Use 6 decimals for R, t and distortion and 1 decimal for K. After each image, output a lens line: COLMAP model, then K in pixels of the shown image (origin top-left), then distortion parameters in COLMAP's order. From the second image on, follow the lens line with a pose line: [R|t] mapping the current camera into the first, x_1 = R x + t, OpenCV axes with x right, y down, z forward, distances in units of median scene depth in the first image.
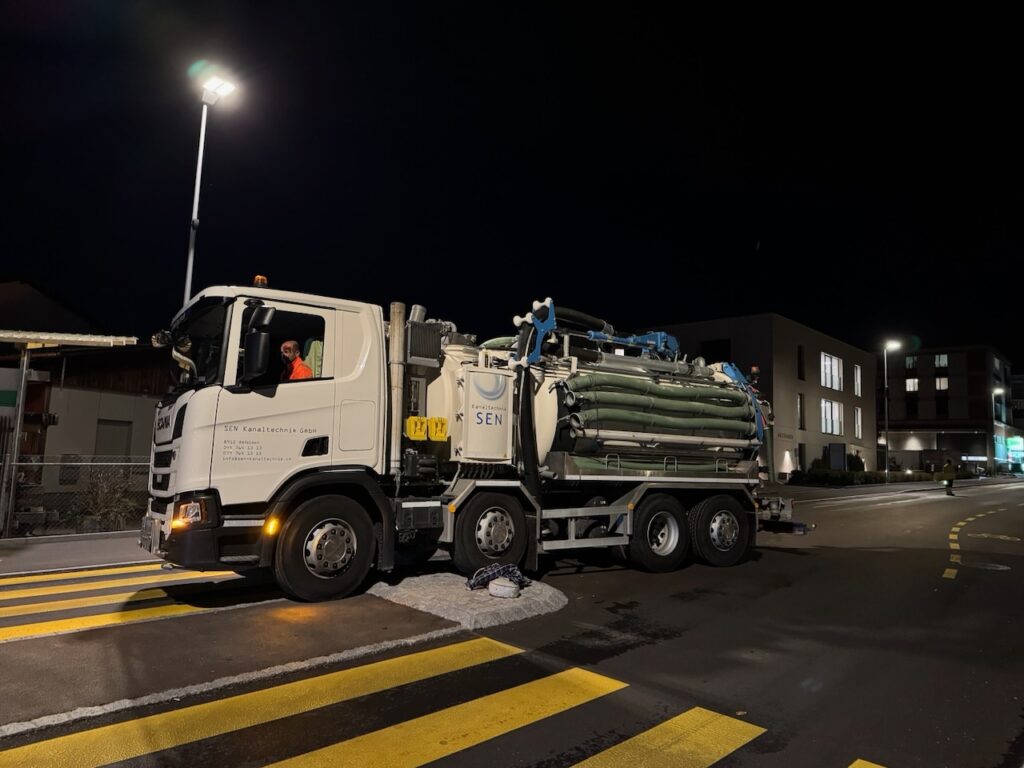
lens RADIAL K [[691.3, 0, 509.1], [0, 691.3, 379.0], [0, 0, 1]] dist [0.145865, -0.243431]
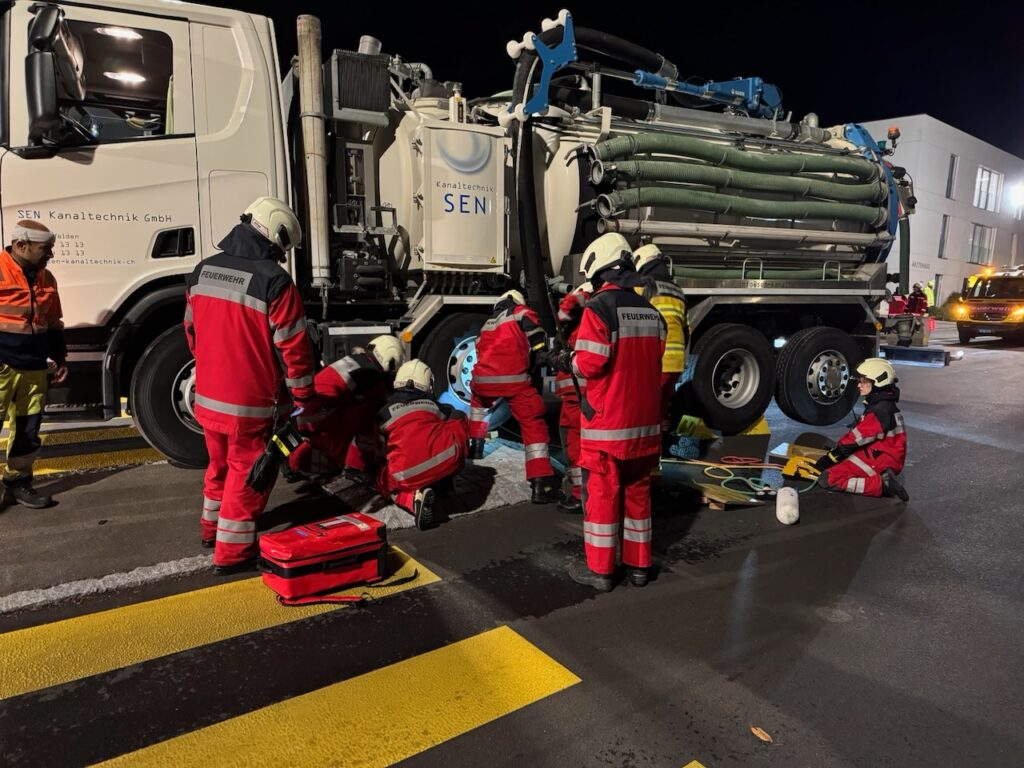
lens RADIAL K [[691.3, 0, 509.1], [0, 691.3, 379.0], [0, 0, 1]] dist [0.145865, -0.243431]
pose [[0.989527, -0.003502, -0.144306, 0.099184], [0.037326, 0.971914, 0.232358, 0.060636], [0.139439, -0.235310, 0.961866, 0.290735]]
